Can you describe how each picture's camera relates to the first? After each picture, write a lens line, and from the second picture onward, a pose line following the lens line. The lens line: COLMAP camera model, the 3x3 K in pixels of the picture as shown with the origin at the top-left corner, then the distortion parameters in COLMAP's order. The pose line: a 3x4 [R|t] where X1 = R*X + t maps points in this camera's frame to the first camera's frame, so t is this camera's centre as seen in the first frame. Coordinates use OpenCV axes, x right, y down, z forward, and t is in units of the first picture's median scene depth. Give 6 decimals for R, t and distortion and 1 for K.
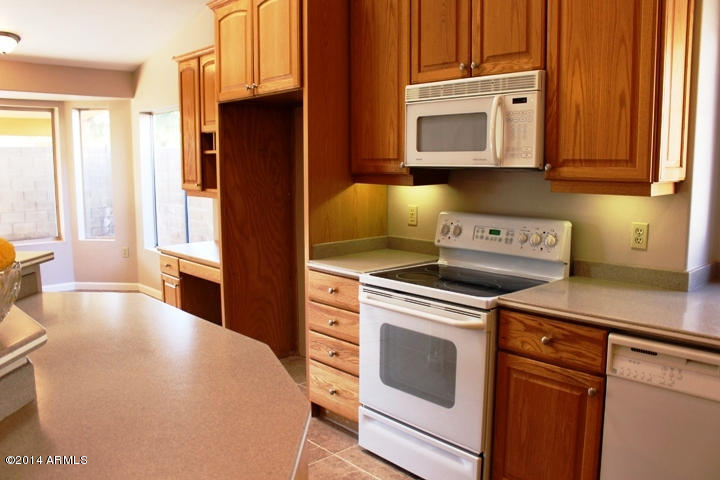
lens RADIAL K [[595.9, 0, 360.0], [0, 595.9, 240.0], [0, 0, 1]] dist [-0.153355, 0.112113]
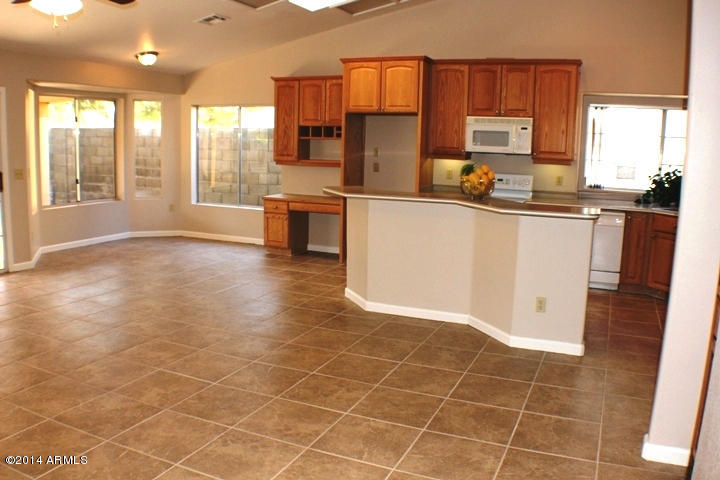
lens RADIAL K [[596.5, 0, 360.0], [0, 596.5, 240.0], [0, 0, 1]] dist [-0.172470, 0.001594]
pose [[0.912963, -0.042382, 0.405835, -1.513063], [0.026558, 0.998654, 0.044547, 0.128989], [-0.407177, -0.029892, 0.912860, -1.138114]]
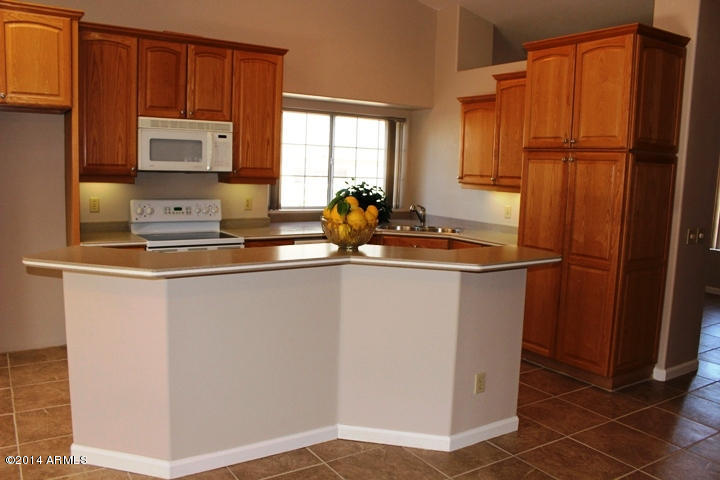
lens RADIAL K [[595.9, 0, 360.0], [0, 595.9, 240.0], [0, 0, 1]] dist [-0.153355, 0.112113]
pose [[0.168624, -0.113344, 0.979142, -1.593522], [0.094235, 0.990670, 0.098449, -0.049683], [-0.981166, 0.075669, 0.177731, 0.239623]]
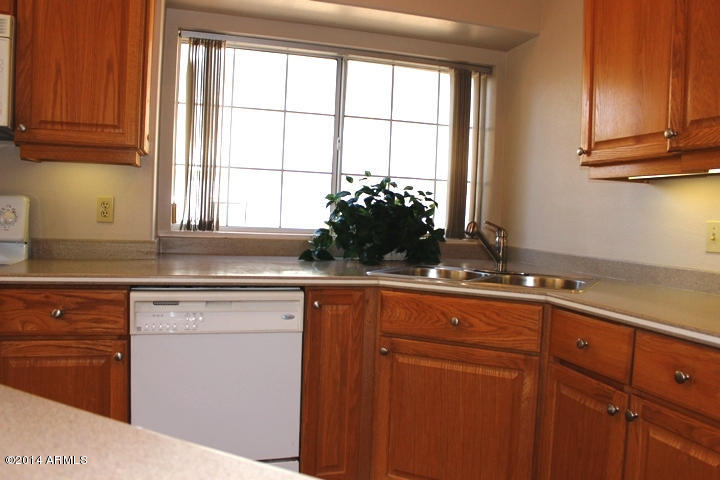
lens RADIAL K [[595.9, 0, 360.0], [0, 595.9, 240.0], [0, 0, 1]] dist [-0.153355, 0.112113]
pose [[0.437356, -0.021092, 0.899041, -0.231976], [0.076960, 0.996935, -0.014050, 0.095900], [-0.895989, 0.075335, 0.437639, 0.174936]]
